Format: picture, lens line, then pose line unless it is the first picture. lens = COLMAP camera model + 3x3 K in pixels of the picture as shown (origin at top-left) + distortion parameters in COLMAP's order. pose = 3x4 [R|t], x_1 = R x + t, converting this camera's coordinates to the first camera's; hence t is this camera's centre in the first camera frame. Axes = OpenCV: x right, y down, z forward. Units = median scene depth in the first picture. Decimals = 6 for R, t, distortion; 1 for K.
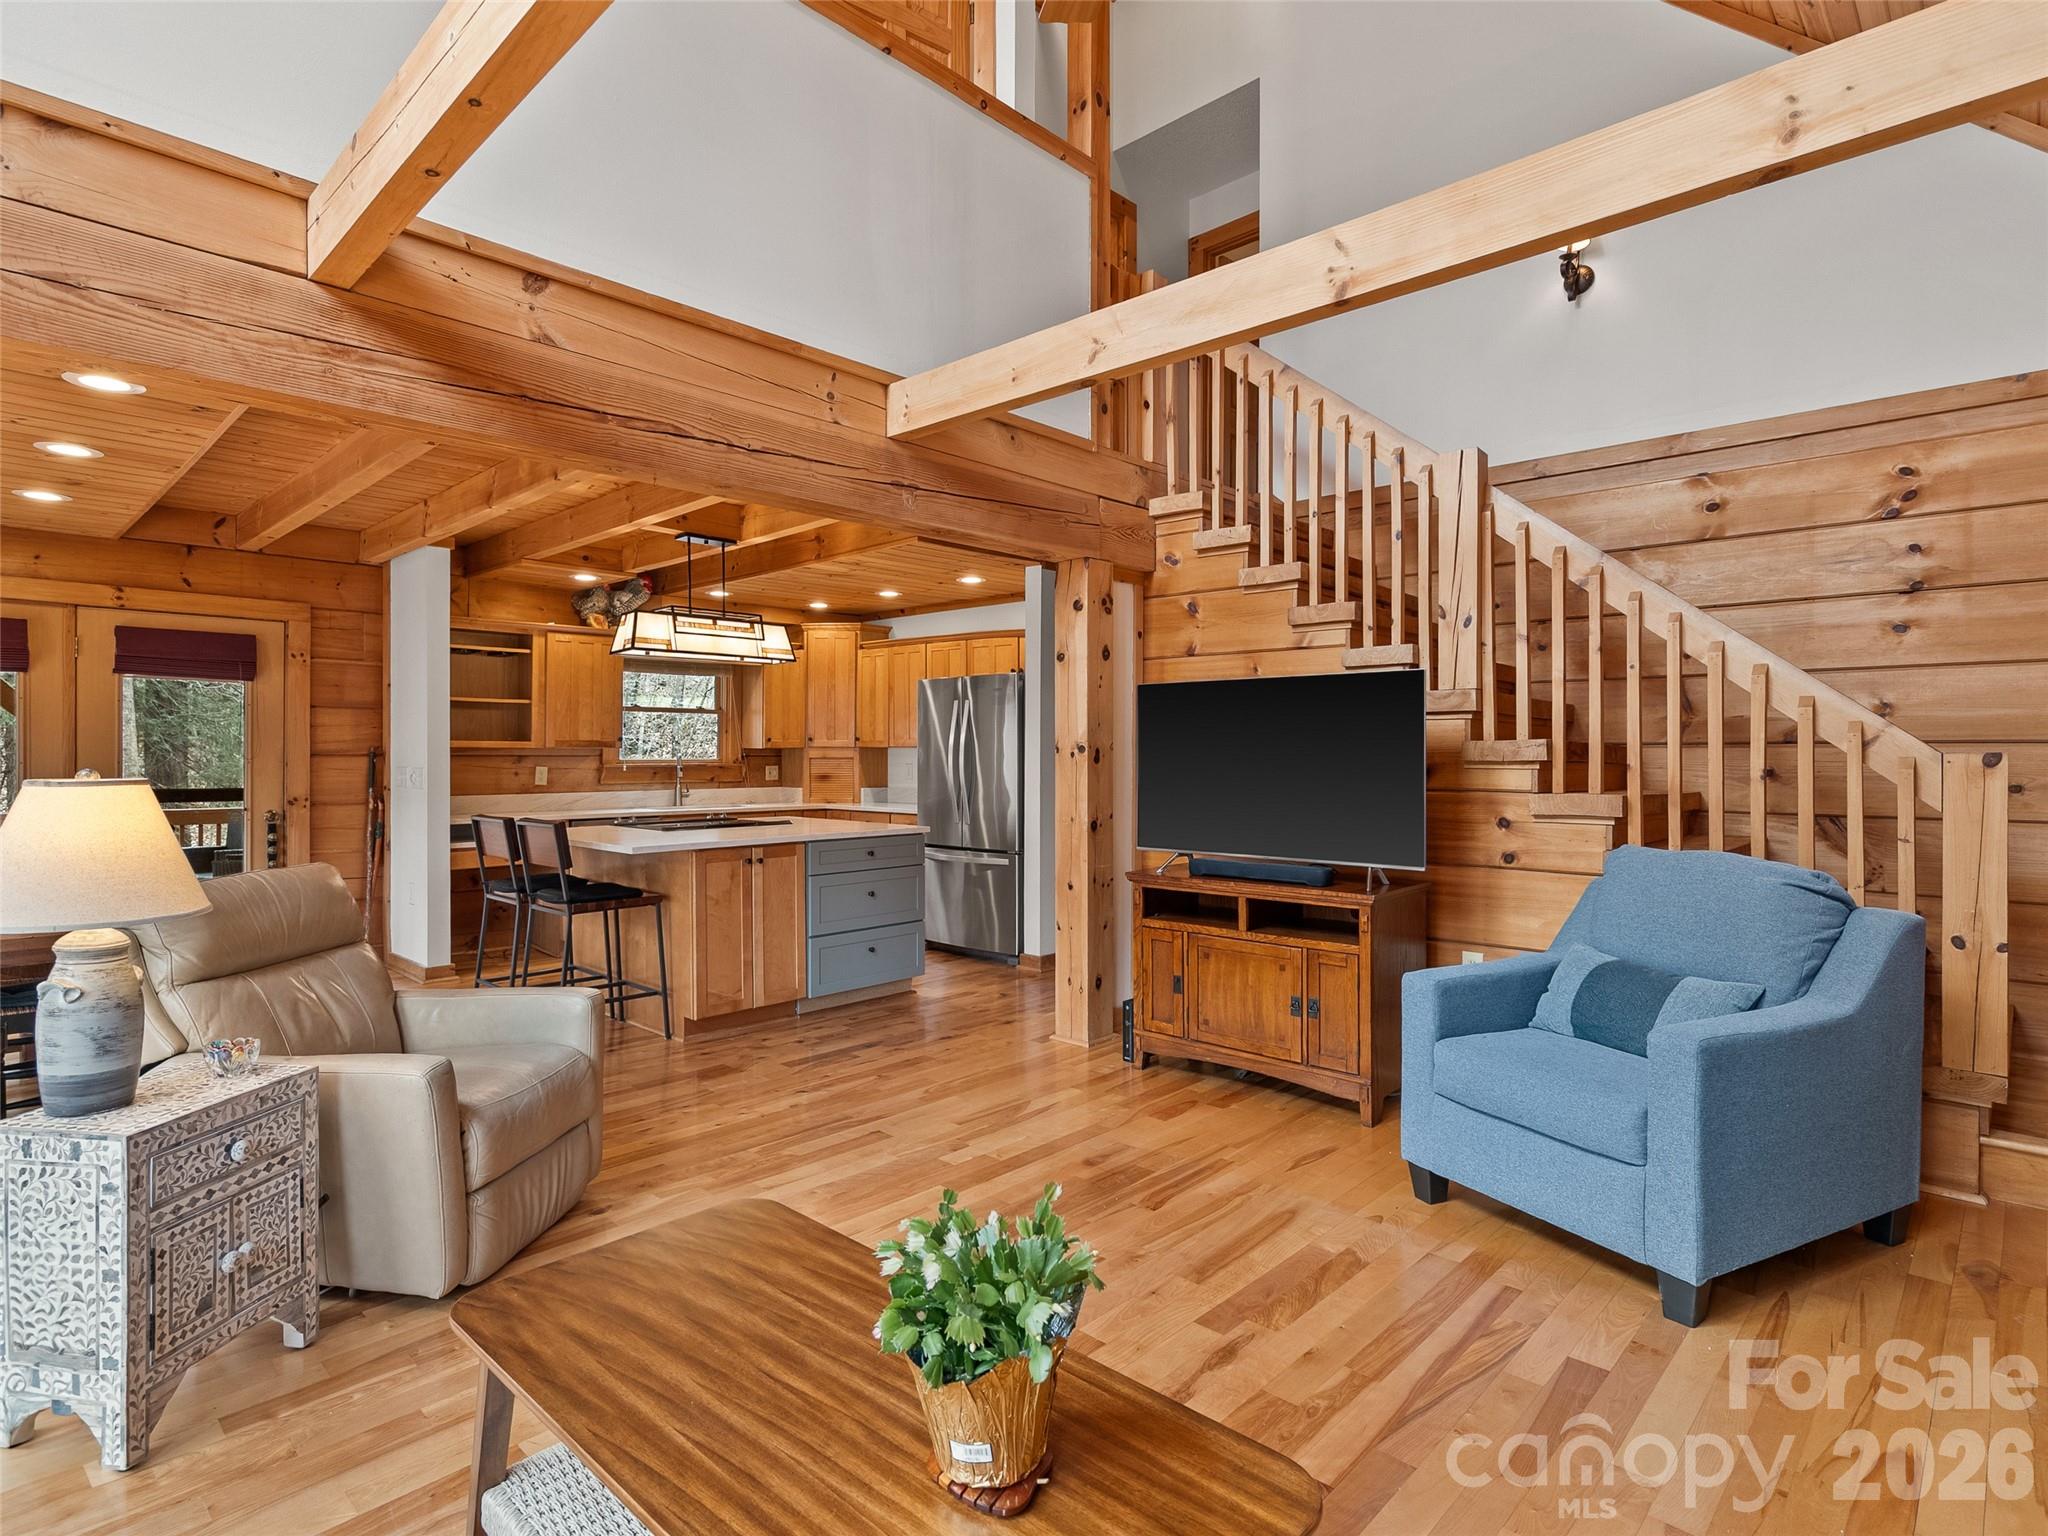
lens RADIAL K [[1072.3, 0, 997.1], [0, 1072.3, 760.6], [0, 0, 1]] dist [0.001623, 0.001379]
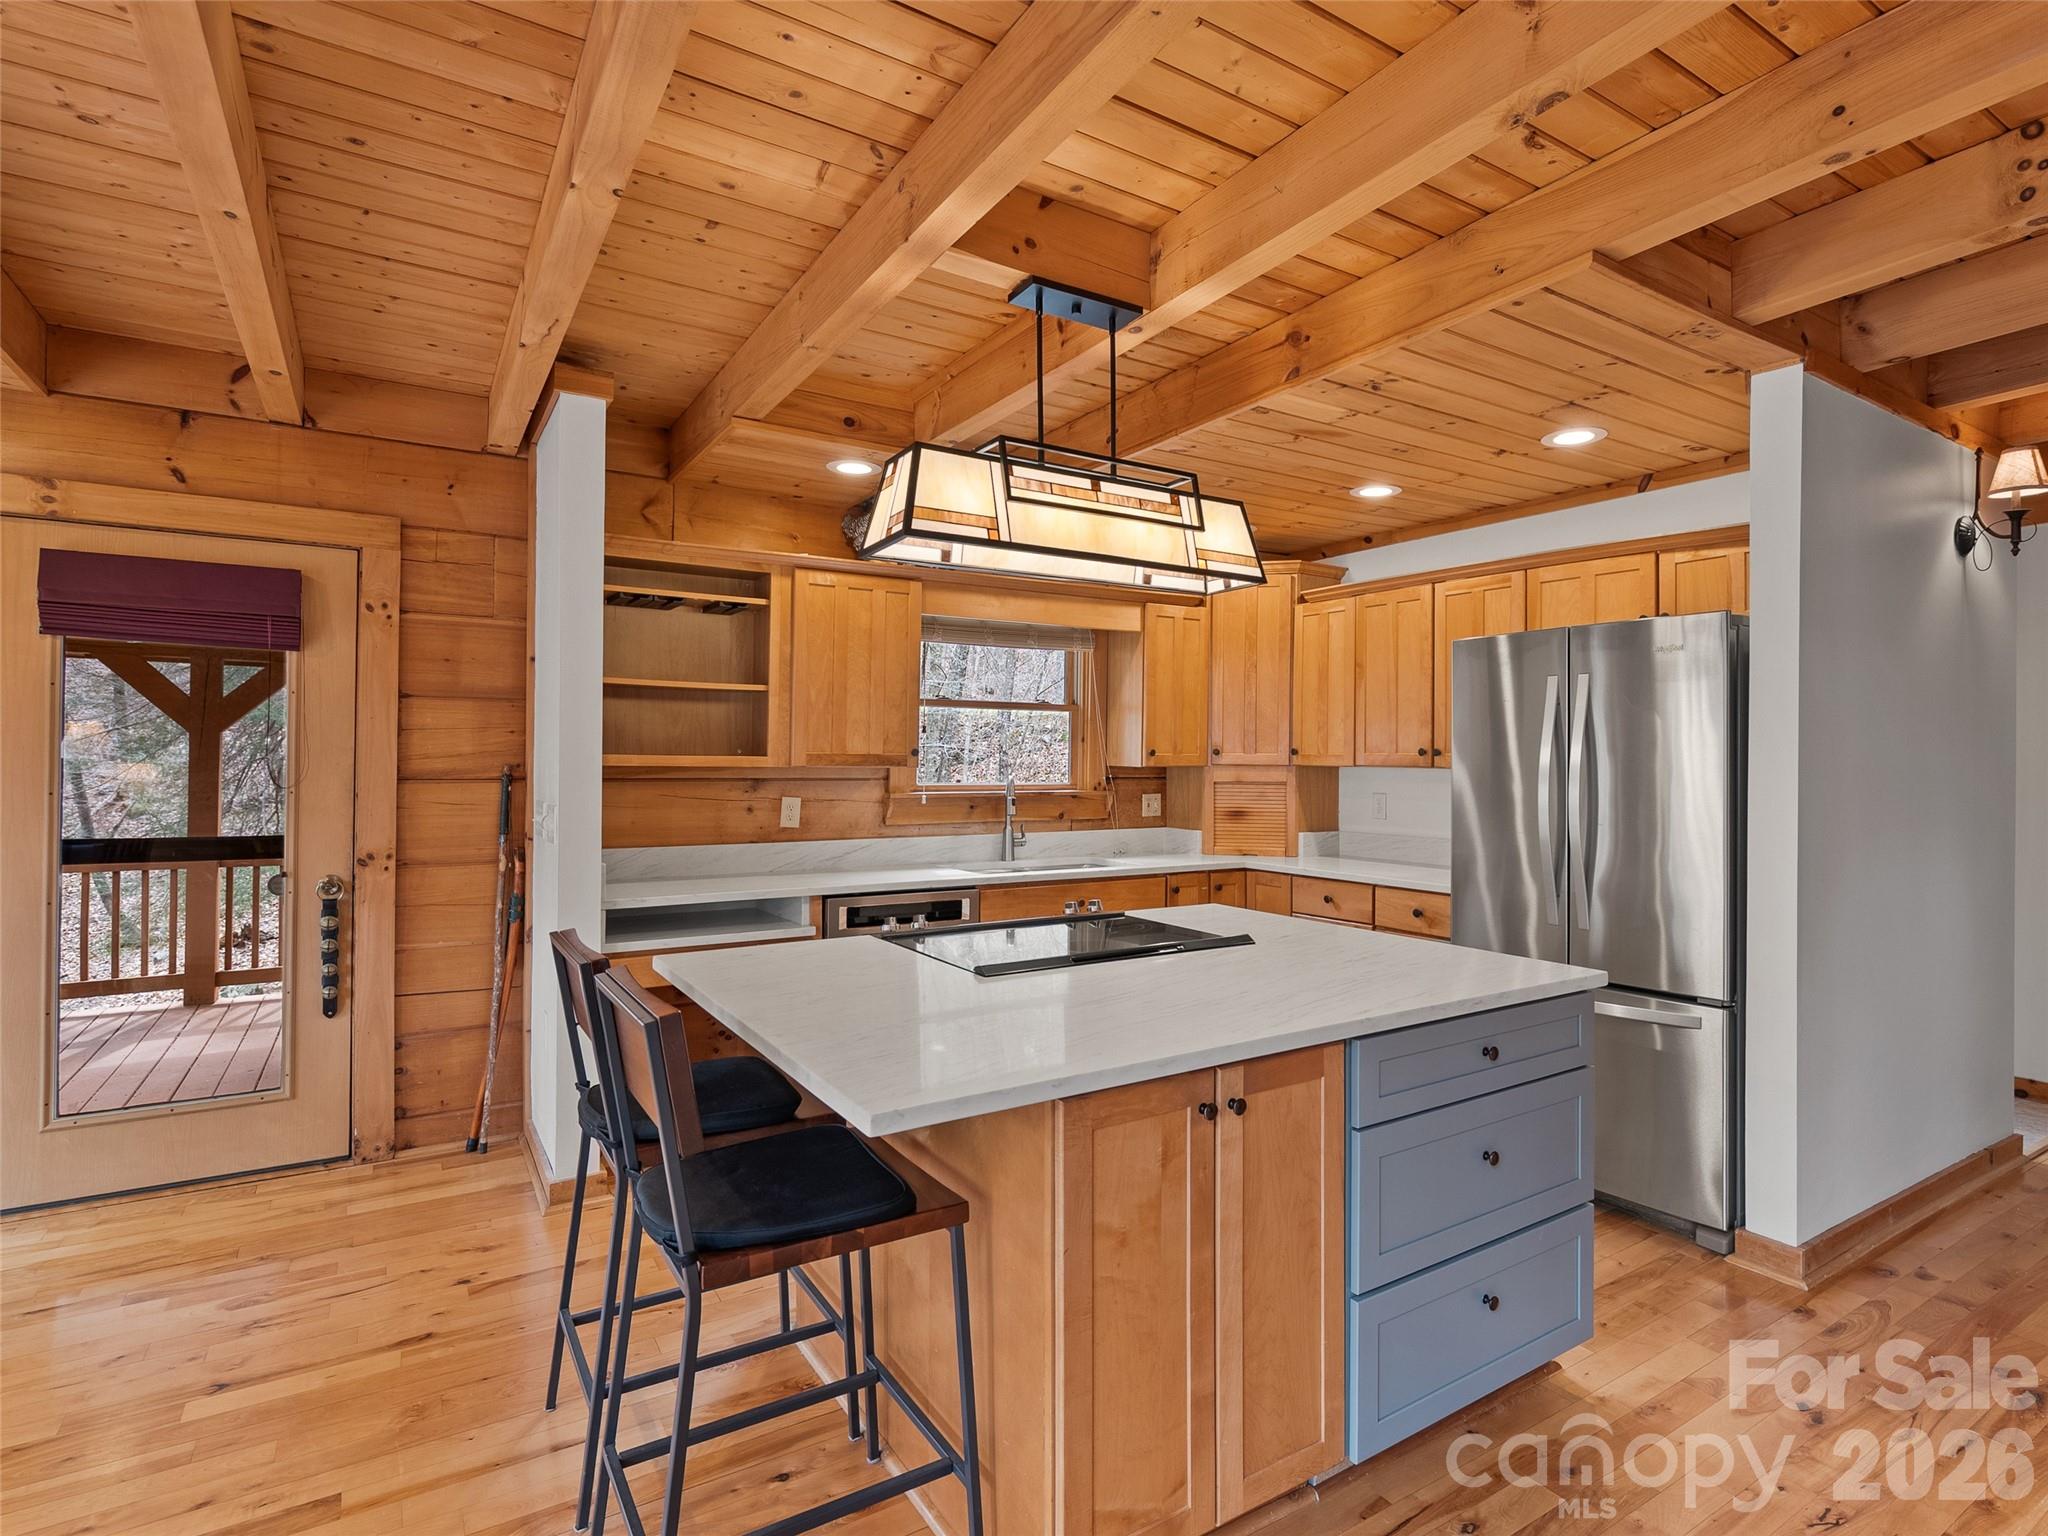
lens RADIAL K [[1072.3, 0, 1061.4], [0, 1072.3, 750.5], [0, 0, 1]] dist [0.001623, 0.001379]
pose [[0.972528, 0.002321, -0.232775, -0.156464], [-0.006406, 0.999838, -0.016796, -0.013227], [0.232698, 0.017826, 0.972386, 0.514526]]
